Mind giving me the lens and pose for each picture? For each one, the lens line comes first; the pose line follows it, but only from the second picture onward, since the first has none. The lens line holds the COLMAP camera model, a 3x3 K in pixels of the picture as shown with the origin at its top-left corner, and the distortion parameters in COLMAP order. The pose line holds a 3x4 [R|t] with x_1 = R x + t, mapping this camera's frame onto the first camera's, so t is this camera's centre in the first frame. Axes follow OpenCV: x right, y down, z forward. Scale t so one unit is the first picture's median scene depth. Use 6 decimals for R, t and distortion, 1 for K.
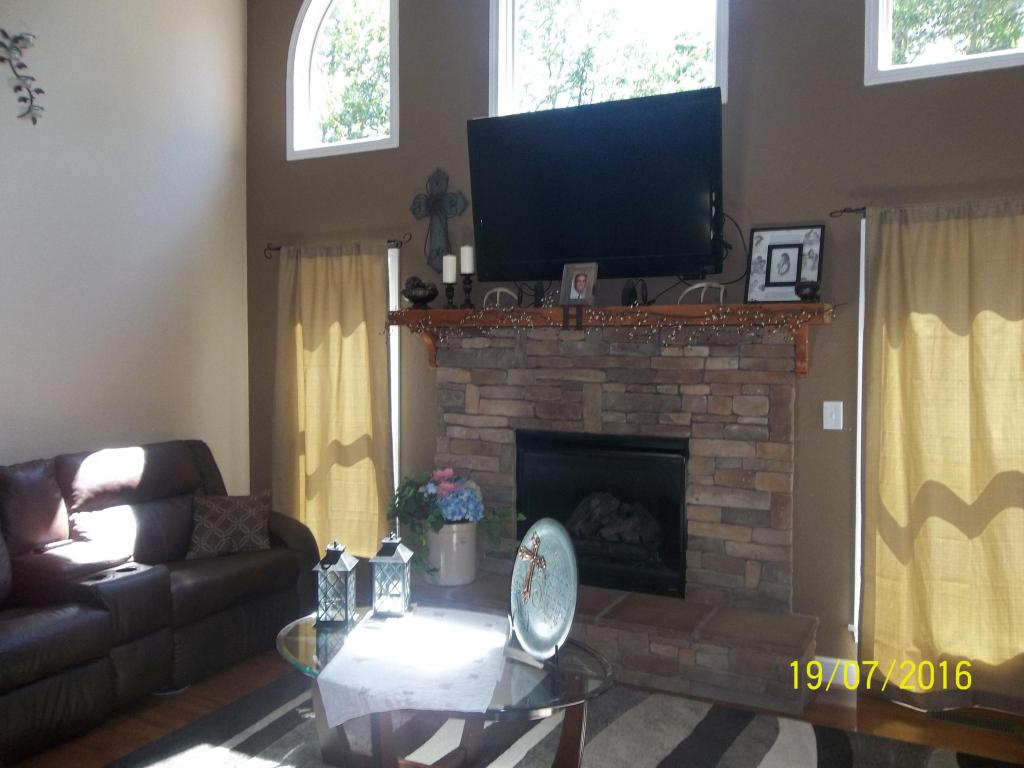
lens RADIAL K [[841.7, 0, 512.7], [0, 841.7, 381.0], [0, 0, 1]] dist [0.002728, -0.015714]
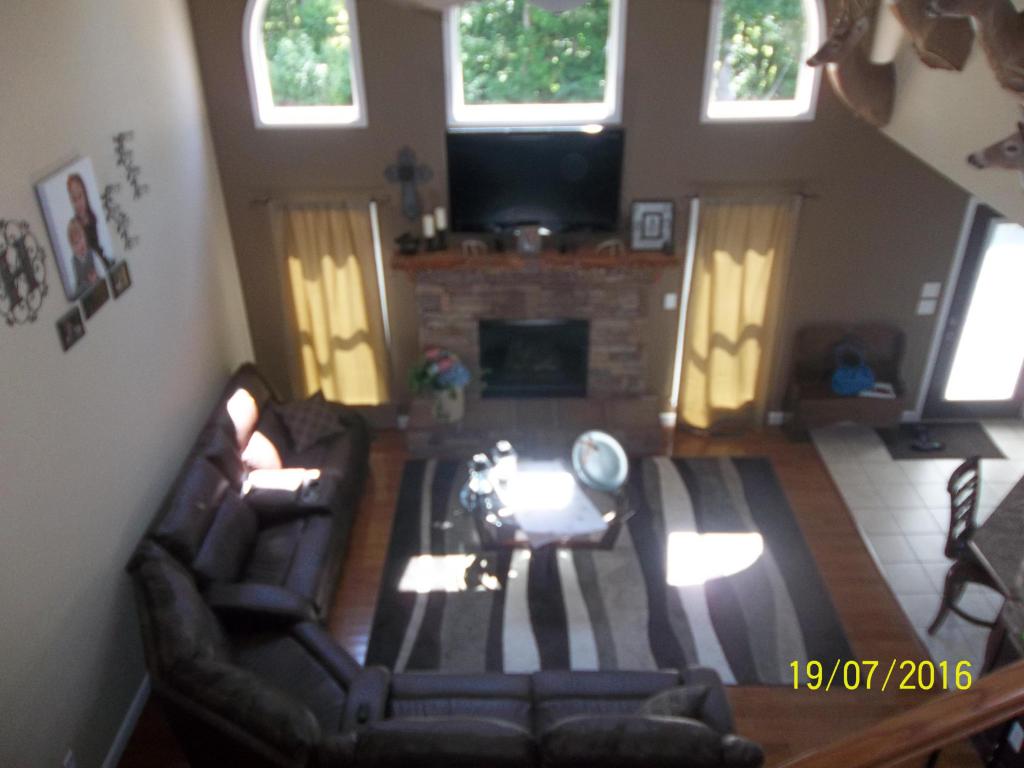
lens RADIAL K [[841.7, 0, 512.9], [0, 841.7, 385.5], [0, 0, 1]] dist [0.002728, -0.015714]
pose [[0.885676, -0.245308, 0.394211, -0.649425], [0.029007, 0.876611, 0.480324, -0.647510], [-0.463397, -0.413976, 0.783509, -0.332643]]
